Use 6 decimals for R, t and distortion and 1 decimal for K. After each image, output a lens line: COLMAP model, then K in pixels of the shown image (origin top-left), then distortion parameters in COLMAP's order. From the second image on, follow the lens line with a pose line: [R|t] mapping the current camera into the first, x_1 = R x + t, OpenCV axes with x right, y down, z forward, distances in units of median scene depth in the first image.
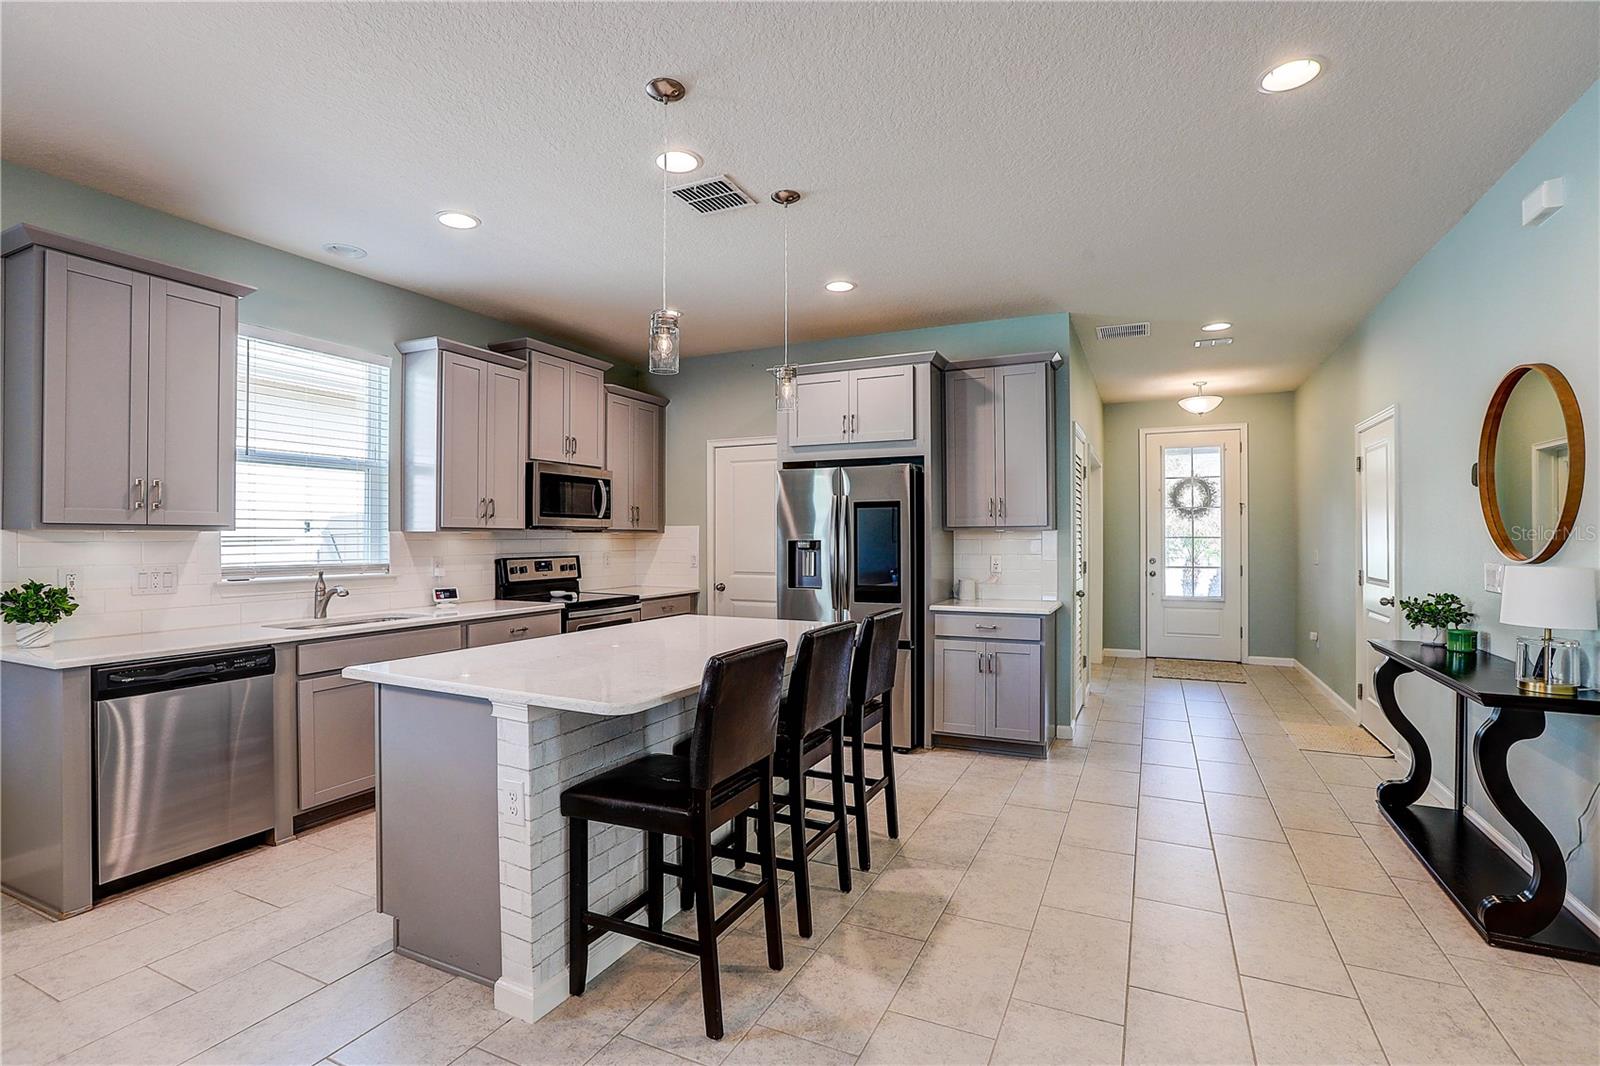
lens RADIAL K [[756.7, 0, 794.7], [0, 756.7, 532.0], [0, 0, 1]] dist [-0.043123, 0.000838]
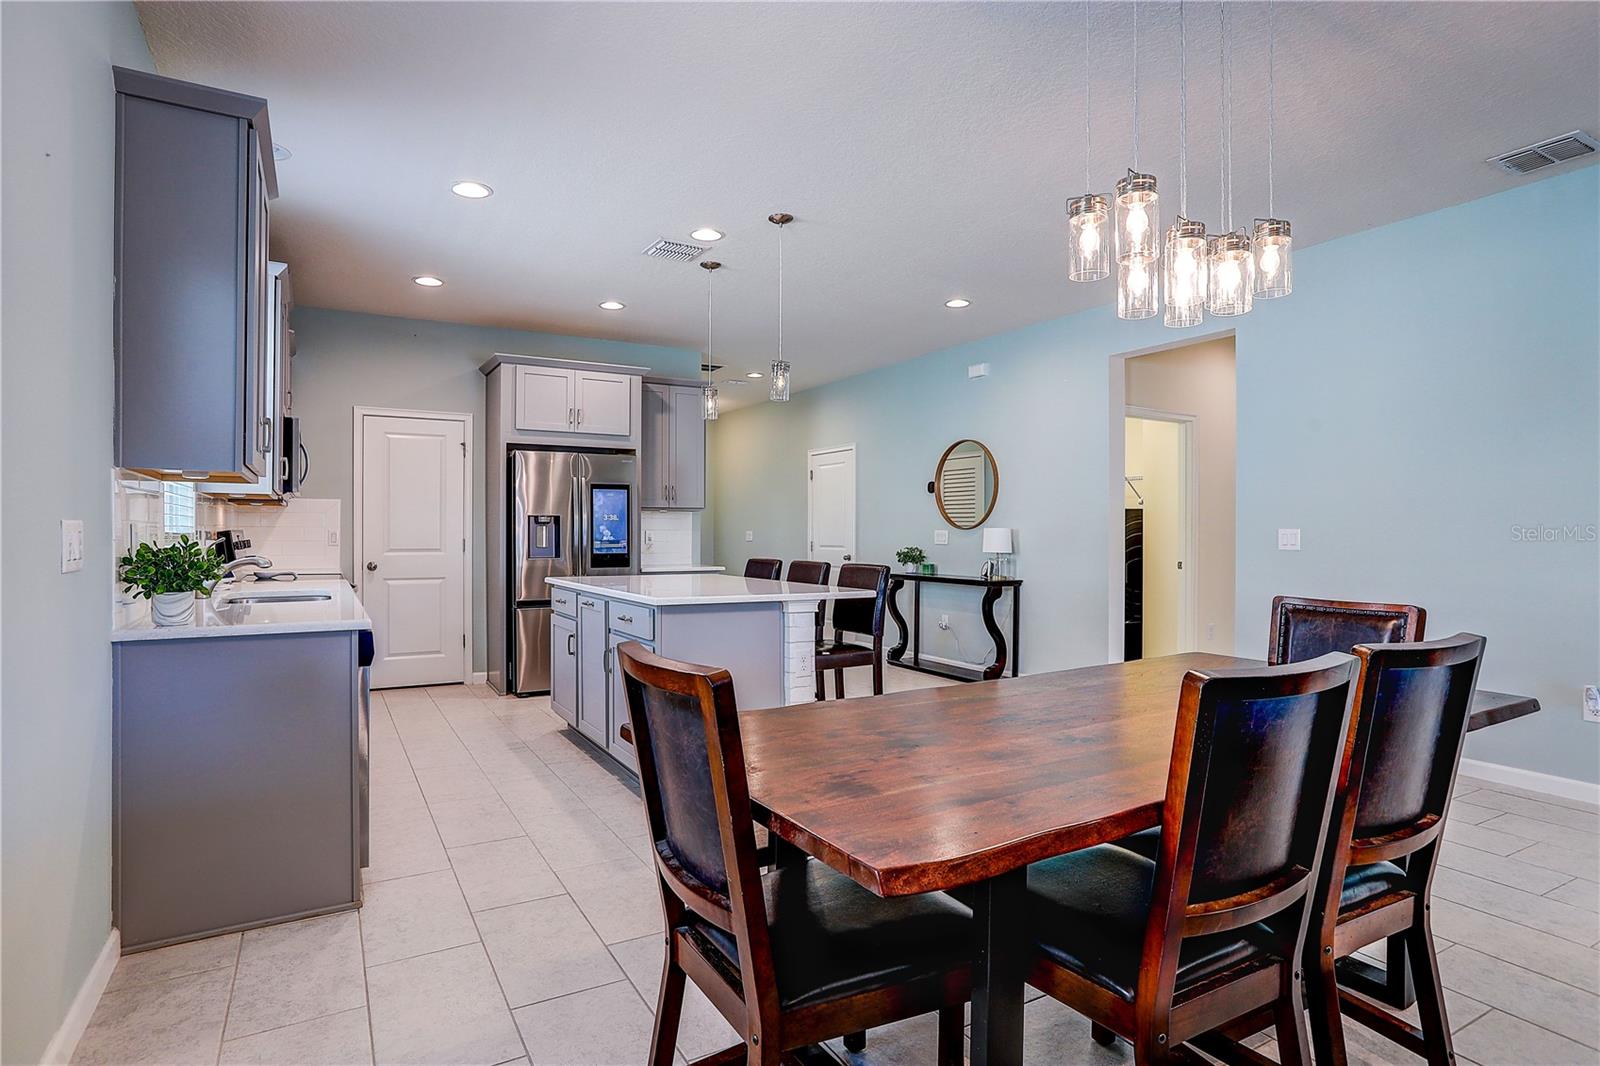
lens RADIAL K [[850.9, 0, 800.0], [0, 850.9, 533.0], [0, 0, 1]] dist [-0.032749, 0.000405]
pose [[0.566409, 0.003625, 0.824117, -0.782816], [-0.008017, 0.999967, 0.001111, 0.031683], [-0.824085, -0.007236, 0.566419, -0.022468]]
